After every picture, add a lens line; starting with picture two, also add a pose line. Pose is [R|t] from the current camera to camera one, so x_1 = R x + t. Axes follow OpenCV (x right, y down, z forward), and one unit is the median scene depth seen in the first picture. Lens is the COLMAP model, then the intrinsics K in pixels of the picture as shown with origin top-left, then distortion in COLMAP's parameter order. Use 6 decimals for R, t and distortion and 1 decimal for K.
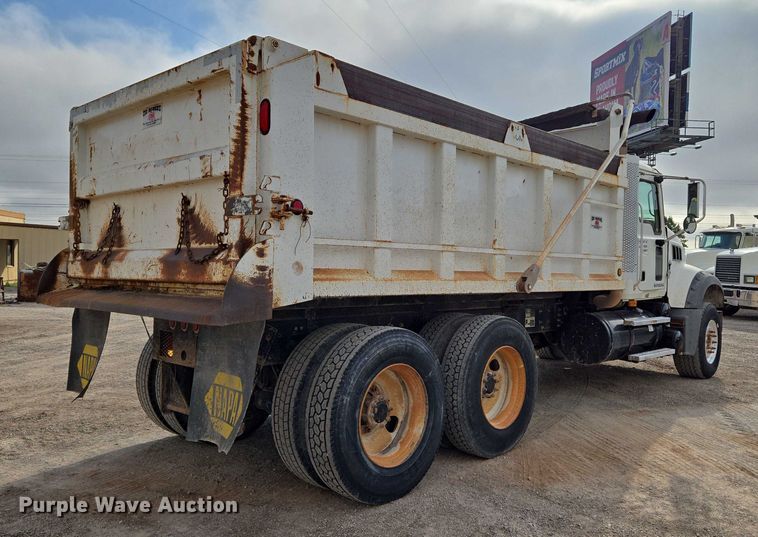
lens RADIAL K [[629.4, 0, 379.0], [0, 629.4, 268.5], [0, 0, 1]] dist [0.109635, 0.002352]
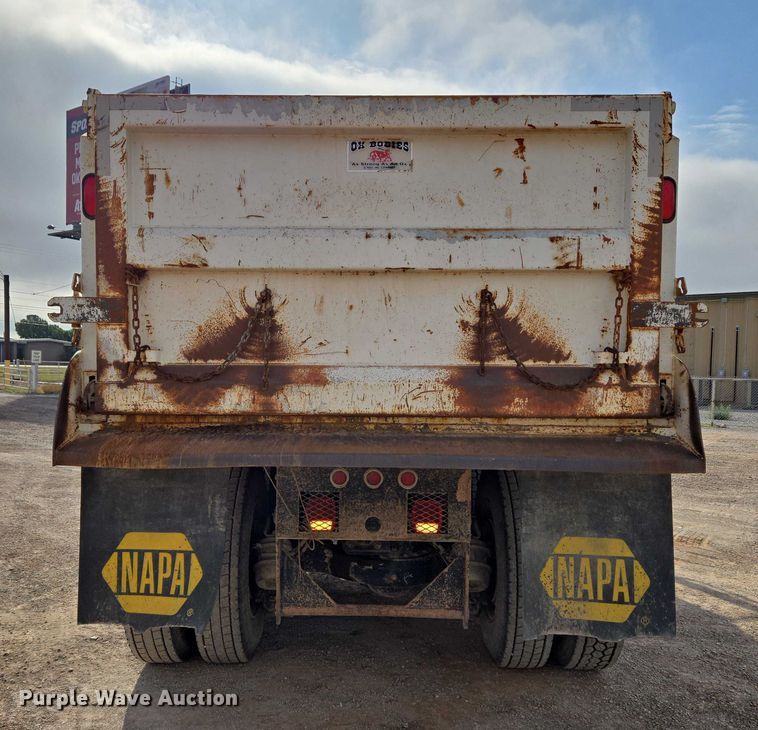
lens RADIAL K [[765.4, 0, 378.6], [0, 765.4, 403.9], [0, 0, 1]] dist [0.074853, -0.016733]
pose [[0.730302, -0.026339, 0.682616, -0.891696], [-0.001259, 0.999203, 0.039902, -0.022681], [-0.683123, -0.030000, 0.729687, 0.444453]]
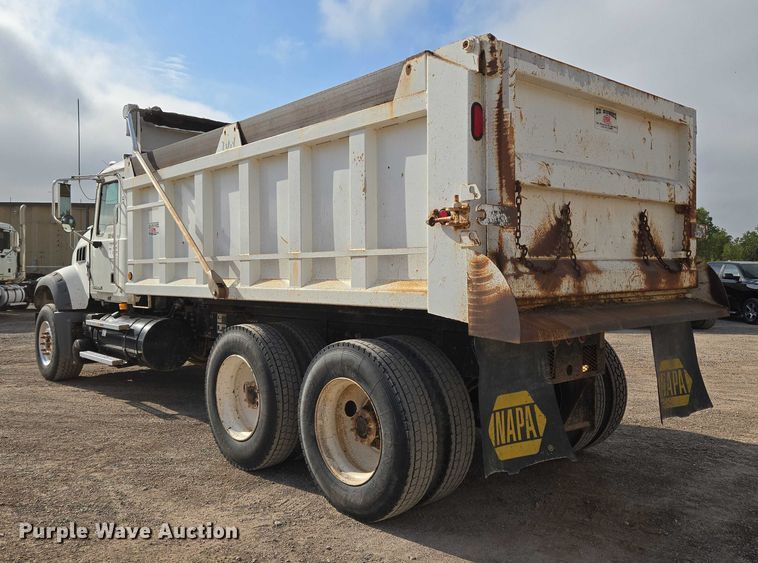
lens RADIAL K [[636.3, 0, 379.0], [0, 636.3, 281.5], [0, 0, 1]] dist [0.074681, 0.002065]
pose [[0.074302, -0.032006, 0.996722, -1.354516], [0.006677, 0.999478, 0.031596, -0.030432], [-0.997213, 0.004308, 0.074477, 1.281215]]
